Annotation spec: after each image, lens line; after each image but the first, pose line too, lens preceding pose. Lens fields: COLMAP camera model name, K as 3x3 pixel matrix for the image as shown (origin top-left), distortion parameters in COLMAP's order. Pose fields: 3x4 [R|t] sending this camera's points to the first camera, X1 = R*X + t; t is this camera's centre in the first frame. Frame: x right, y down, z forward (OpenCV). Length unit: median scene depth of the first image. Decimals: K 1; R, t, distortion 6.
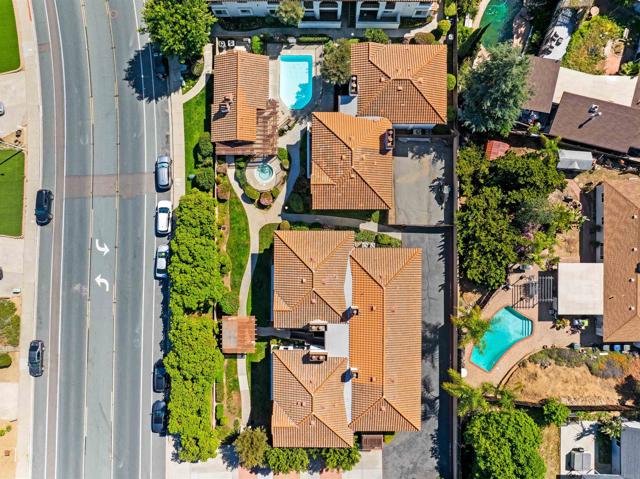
lens RADIAL K [[454.4, 0, 323.7], [0, 454.4, 235.0], [0, 0, 1]] dist [-0.040666, 0.007531]
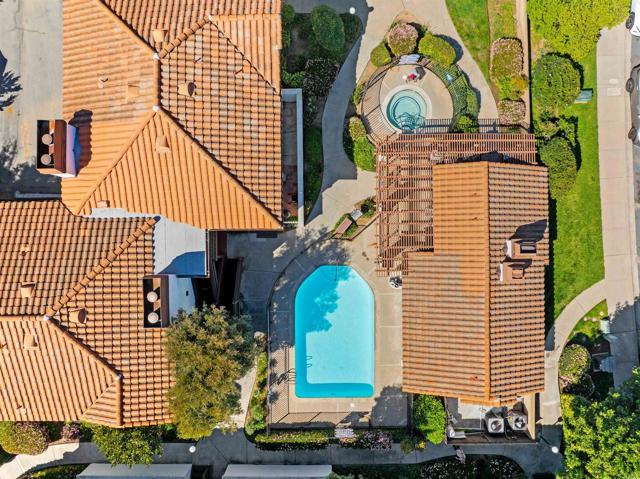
lens RADIAL K [[454.4, 0, 325.7], [0, 454.4, 238.8], [0, 0, 1]] dist [-0.040666, 0.007531]
pose [[-0.999877, 0.013623, 0.007800, -0.057290], [-0.013511, -0.999806, 0.014300, -0.260501], [0.007993, 0.014193, 0.999867, 0.589752]]
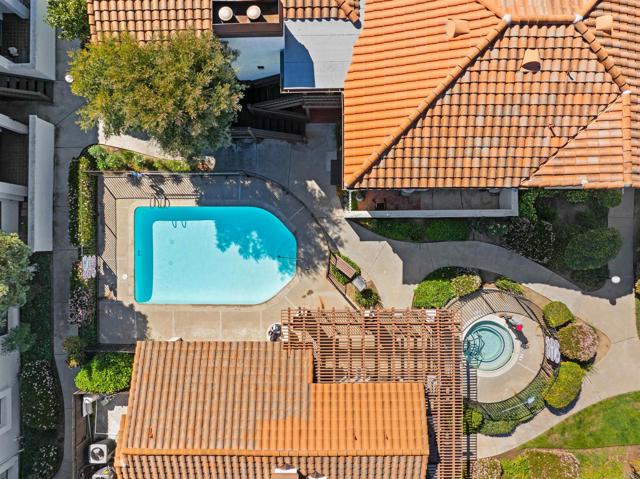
lens RADIAL K [[454.4, 0, 322.6], [0, 454.4, 238.9], [0, 0, 1]] dist [-0.040666, 0.007531]
pose [[-0.009200, -0.999823, 0.016421, -0.055106], [0.999942, -0.009108, 0.005688, -0.261454], [-0.005537, 0.016473, 0.999849, 0.668159]]
